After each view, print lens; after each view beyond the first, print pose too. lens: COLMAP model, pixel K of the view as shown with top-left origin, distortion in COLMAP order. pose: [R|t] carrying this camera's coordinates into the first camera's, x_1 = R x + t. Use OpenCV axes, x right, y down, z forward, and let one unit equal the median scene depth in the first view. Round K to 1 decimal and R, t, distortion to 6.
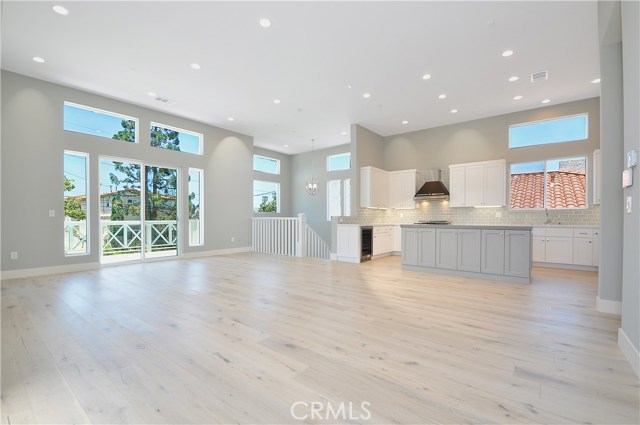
lens RADIAL K [[280.7, 0, 320.9], [0, 280.7, 216.0], [0, 0, 1]] dist [-0.001695, -0.000365]
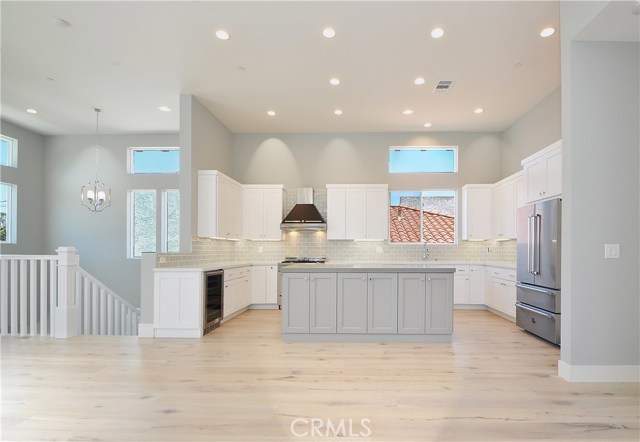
lens RADIAL K [[320.4, 0, 353.5], [0, 320.4, 244.3], [0, 0, 1]] dist [-0.002090, -0.005968]
pose [[0.795181, 0.008761, 0.606309, -0.009016], [-0.004191, 0.999951, -0.008952, -0.010926], [-0.606358, 0.004578, 0.795178, 0.261657]]
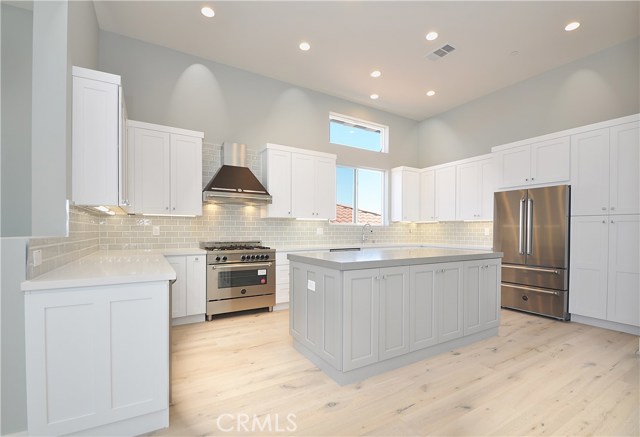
lens RADIAL K [[290.1, 0, 328.7], [0, 290.1, 232.5], [0, 0, 1]] dist [-0.002720, -0.000740]
pose [[0.340163, -0.005287, 0.940352, -0.049509], [-0.010719, 0.999897, 0.009499, -0.007538], [-0.940306, -0.013311, 0.340071, 0.667631]]
